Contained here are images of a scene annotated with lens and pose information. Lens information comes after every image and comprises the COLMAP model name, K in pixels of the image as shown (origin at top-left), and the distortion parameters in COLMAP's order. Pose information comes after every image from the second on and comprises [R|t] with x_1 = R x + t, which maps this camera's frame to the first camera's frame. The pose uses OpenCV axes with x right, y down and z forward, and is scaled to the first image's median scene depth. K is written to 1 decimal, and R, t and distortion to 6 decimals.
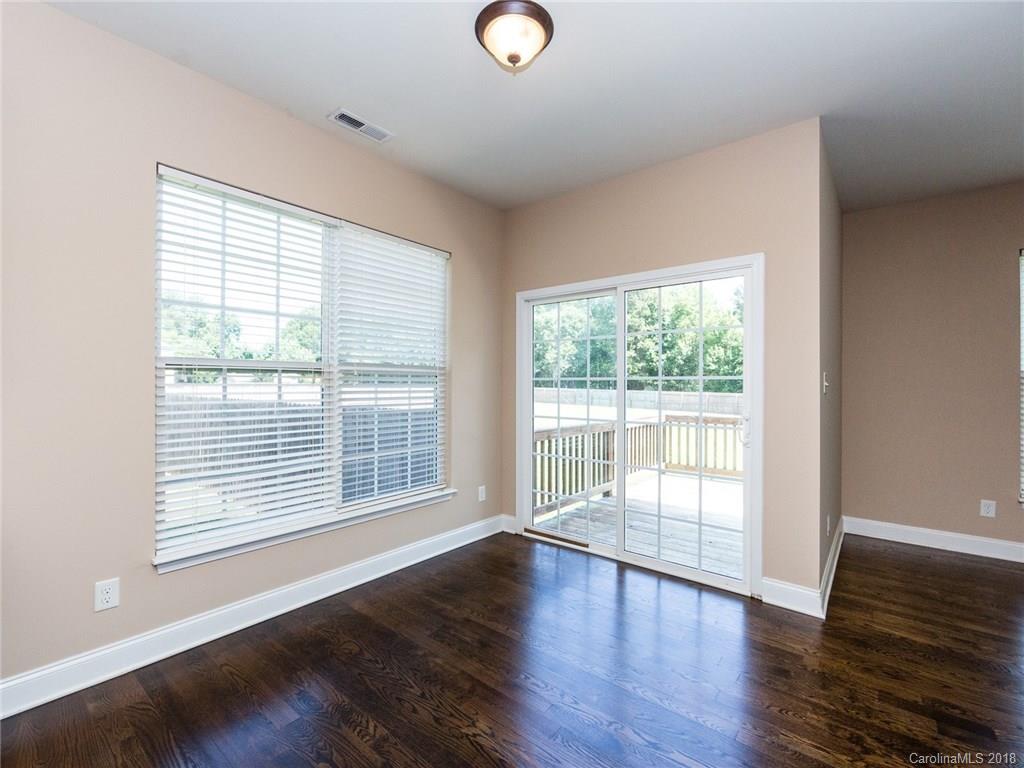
lens RADIAL K [[459.9, 0, 512.8], [0, 459.9, 383.8], [0, 0, 1]] dist [-0.000857, -0.000227]
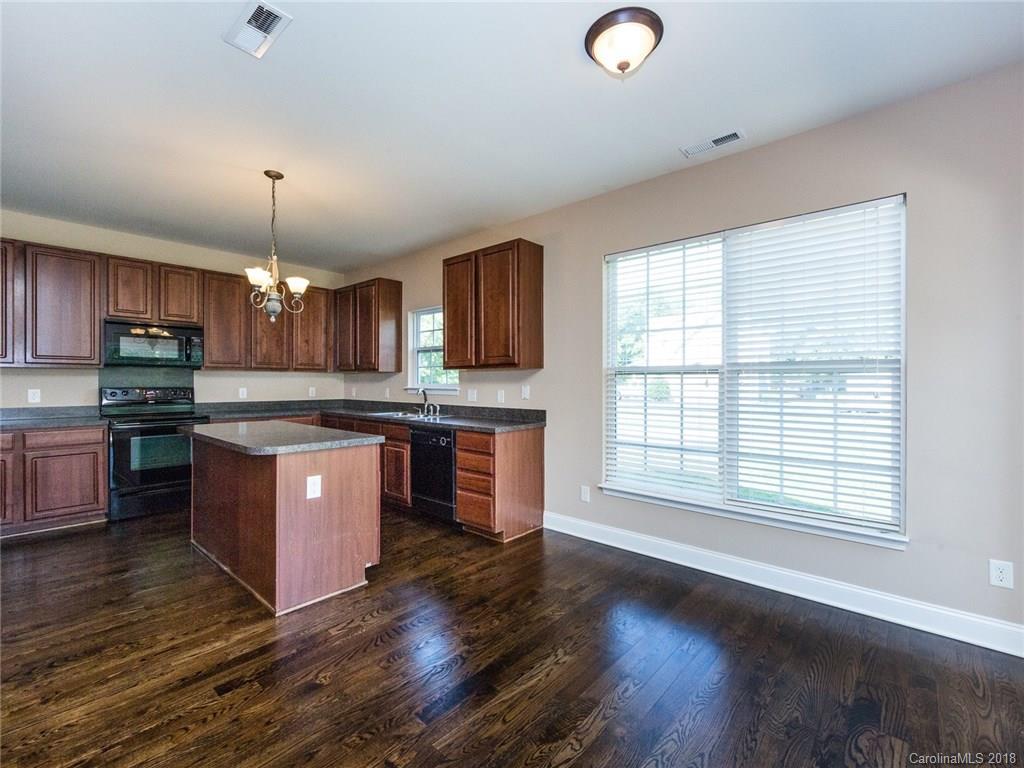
lens RADIAL K [[459.9, 0, 511.3], [0, 459.9, 383.0], [0, 0, 1]] dist [-0.000857, -0.000227]
pose [[-0.041766, 0.002677, -0.999124, 0.767809], [0.000937, 0.999996, 0.002640, -0.003775], [0.999127, -0.000825, -0.041768, 0.586702]]
